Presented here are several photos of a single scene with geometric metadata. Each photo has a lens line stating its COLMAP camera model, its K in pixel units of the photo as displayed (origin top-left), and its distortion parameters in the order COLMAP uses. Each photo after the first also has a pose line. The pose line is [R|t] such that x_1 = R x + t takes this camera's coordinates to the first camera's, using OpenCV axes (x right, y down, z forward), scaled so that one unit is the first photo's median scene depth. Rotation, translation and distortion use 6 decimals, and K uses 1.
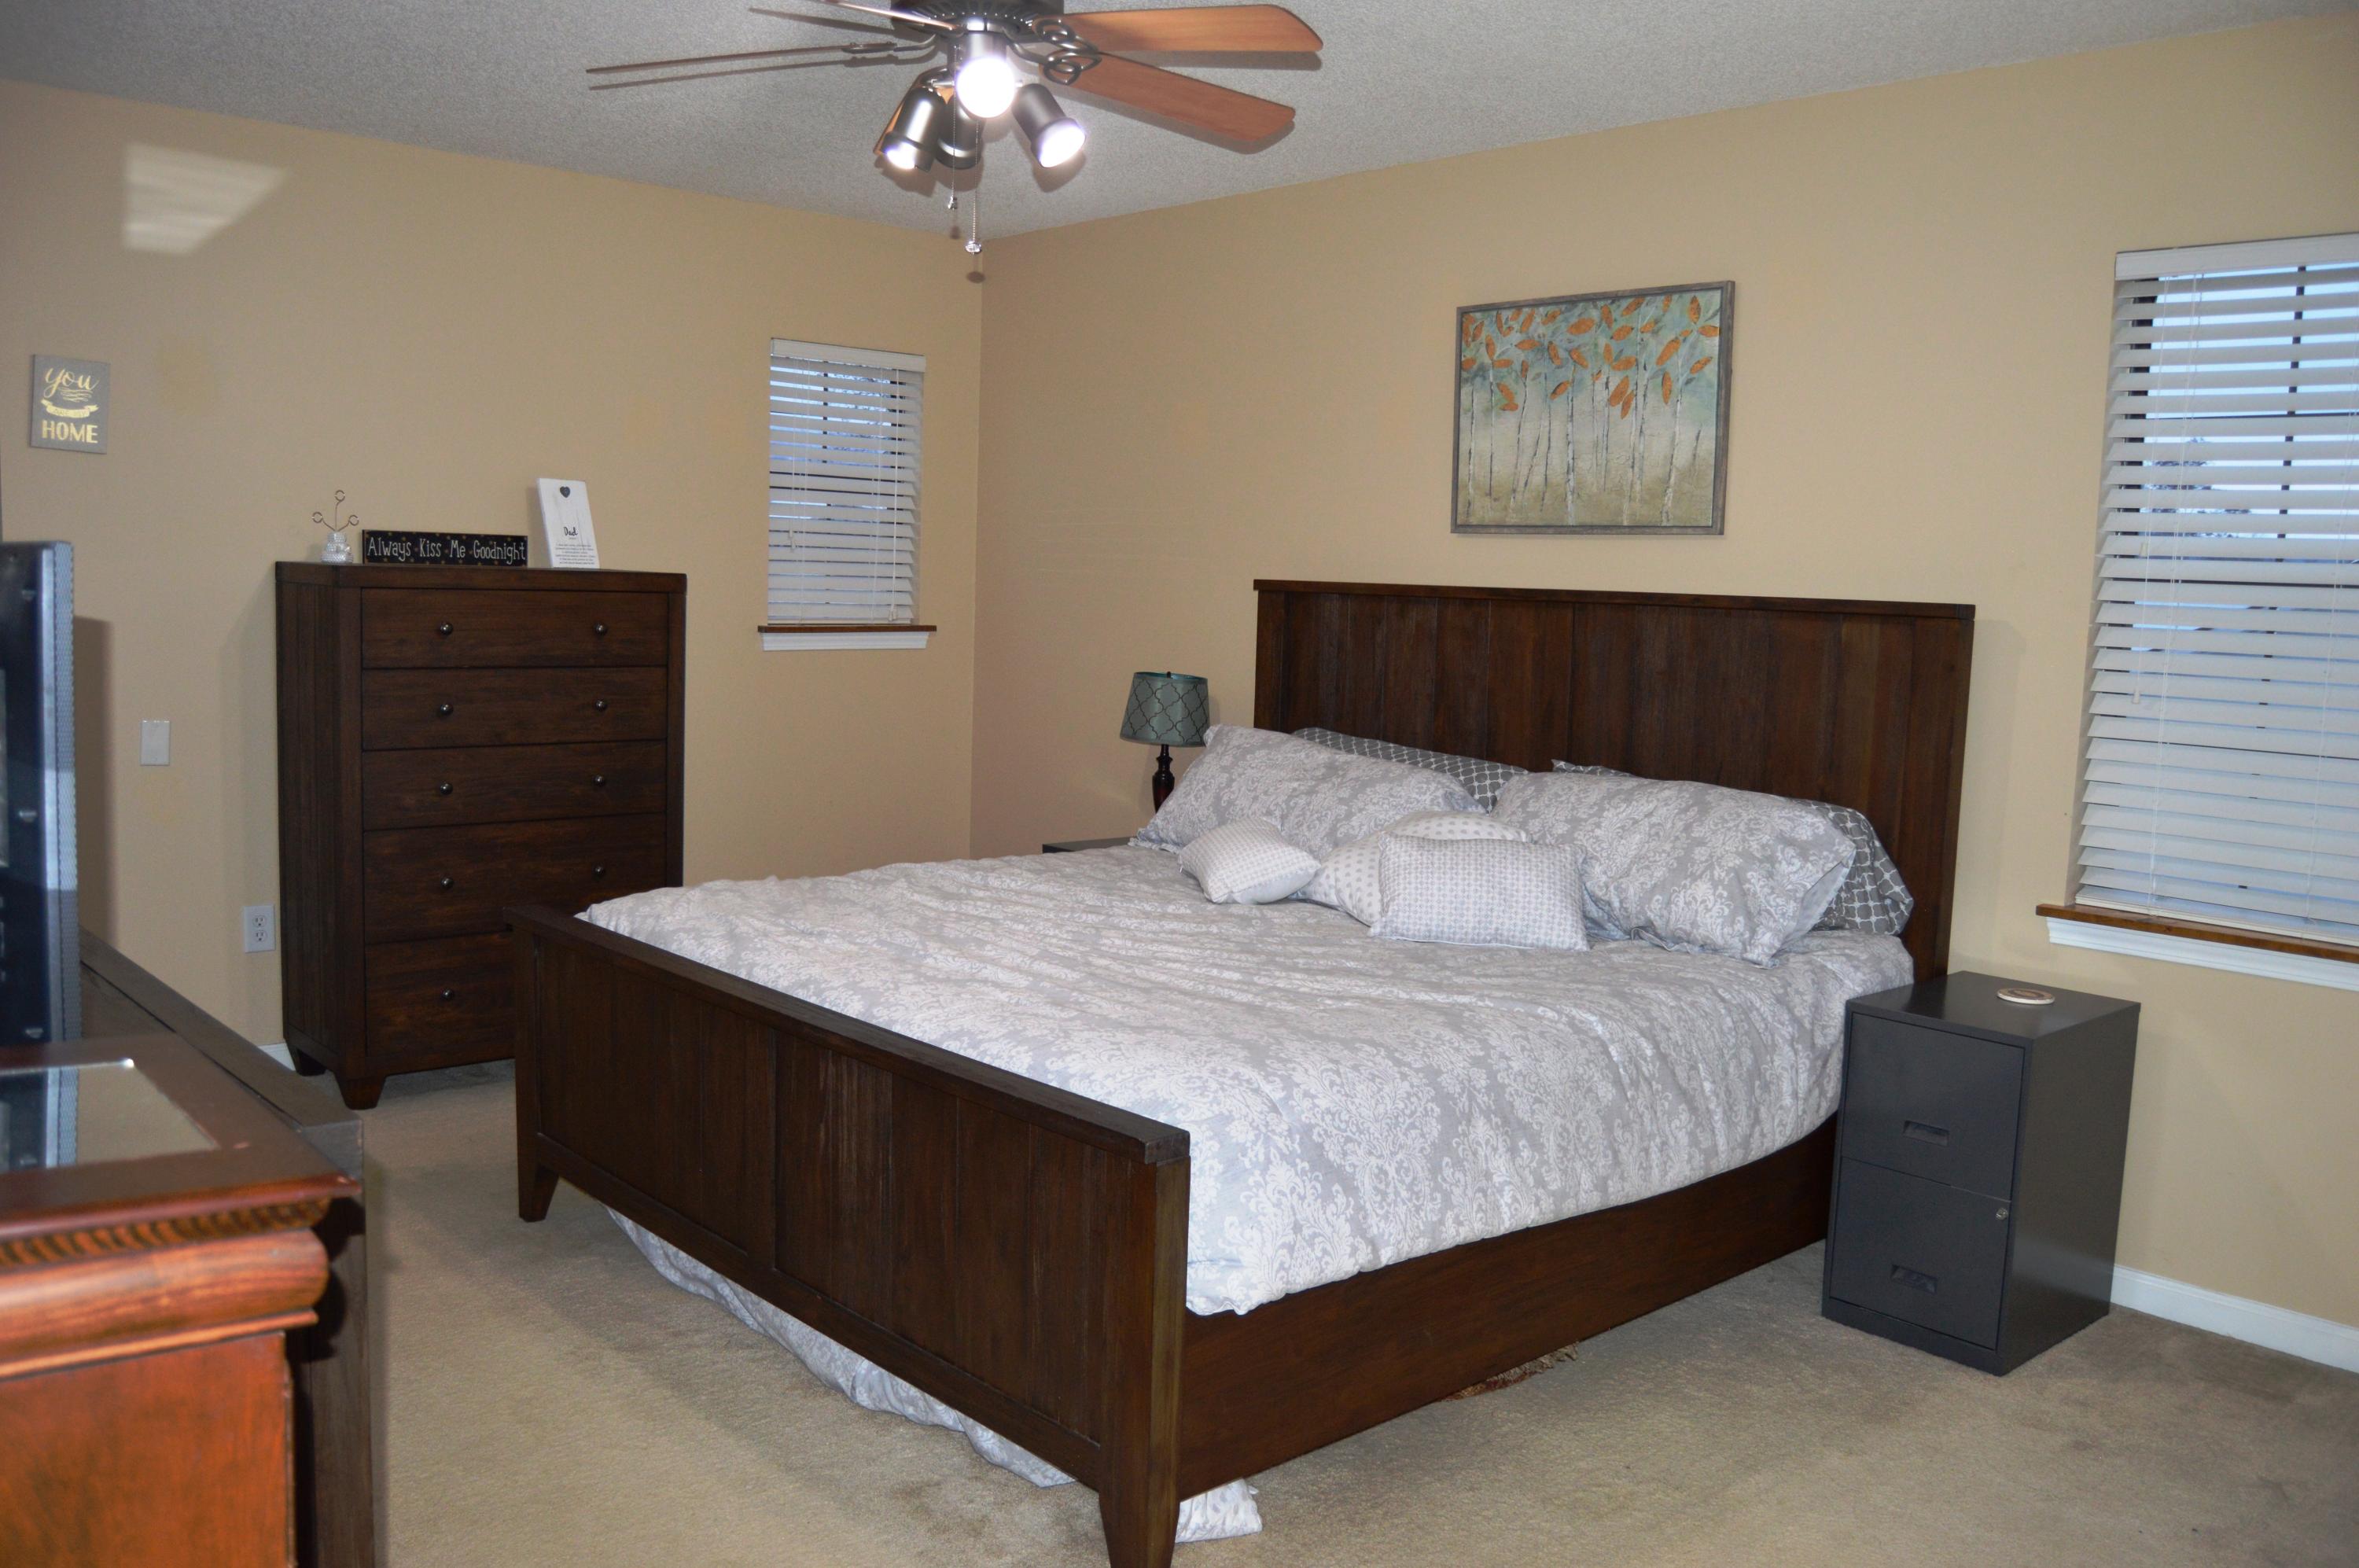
lens RADIAL K [[1921.1, 0, 1179.5], [0, 1921.1, 784.0], [0, 0, 1]] dist [-0.082056, -0.004757]
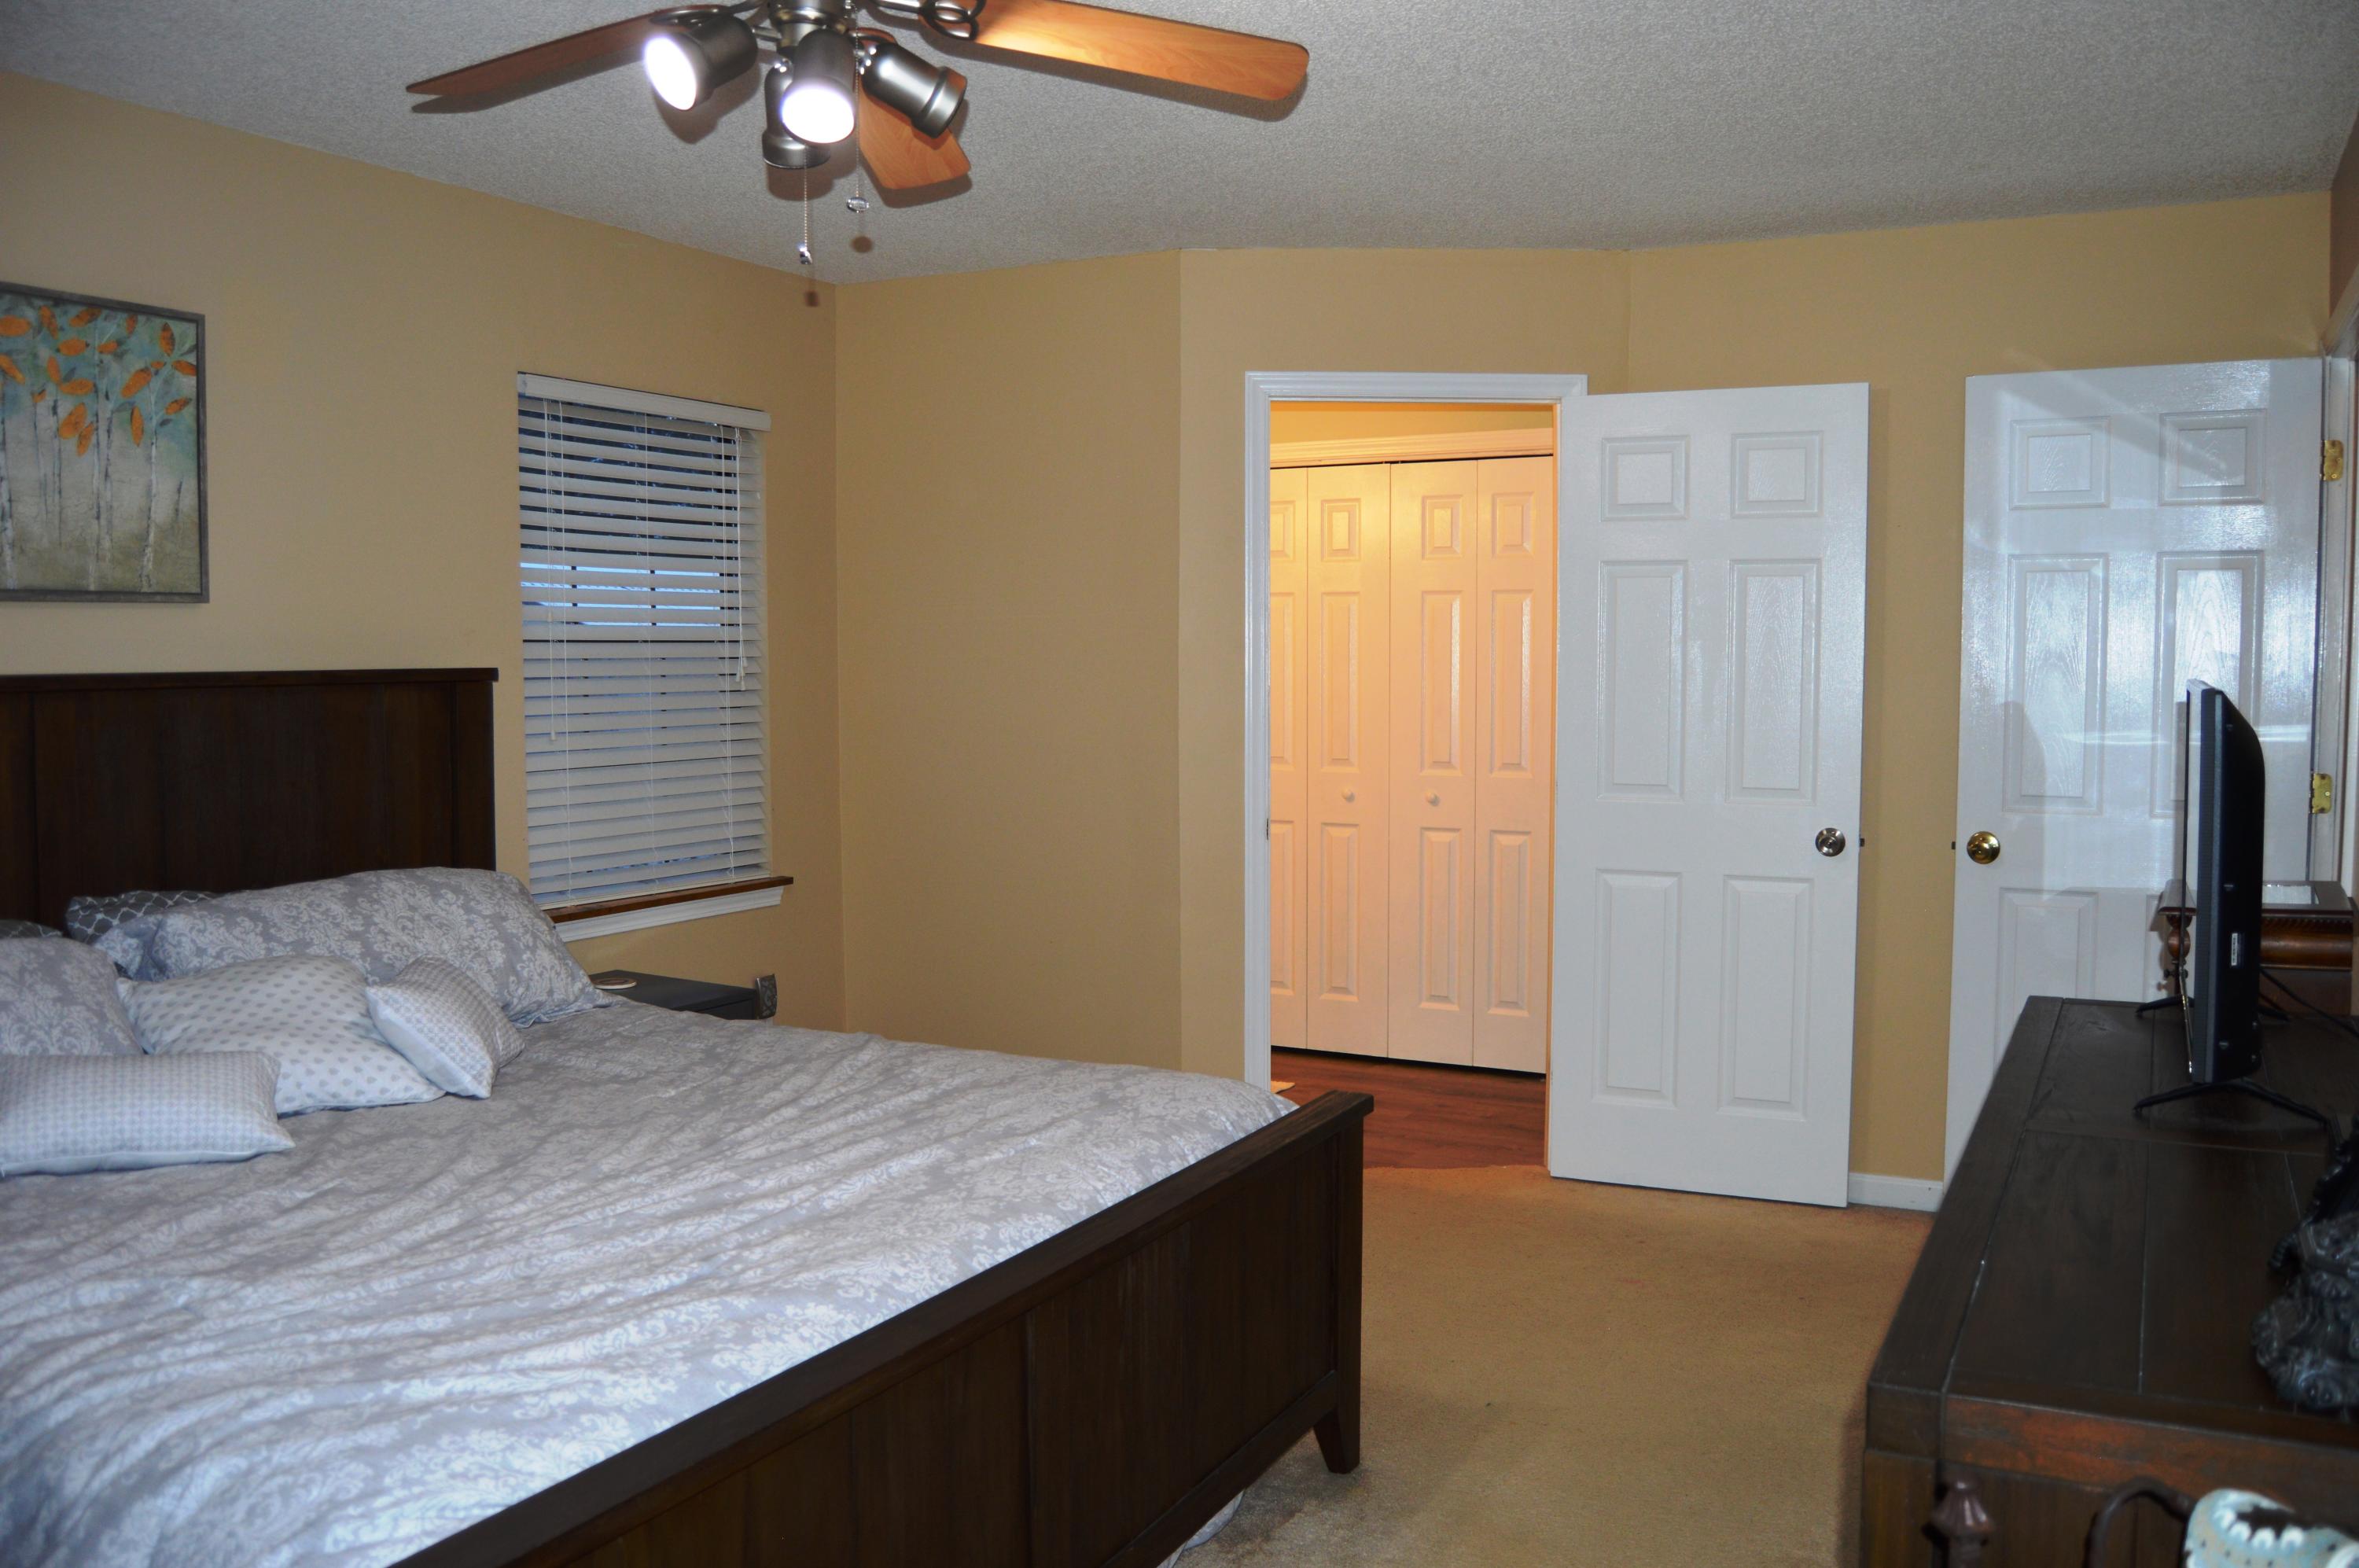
lens RADIAL K [[1921.1, 0, 1179.5], [0, 1921.1, 784.0], [0, 0, 1]] dist [-0.082056, -0.004757]
pose [[-0.334633, -0.090966, 0.937948, -0.669501], [0.093054, 0.987276, 0.128949, -0.116409], [-0.937743, 0.130431, -0.321911, 0.853966]]
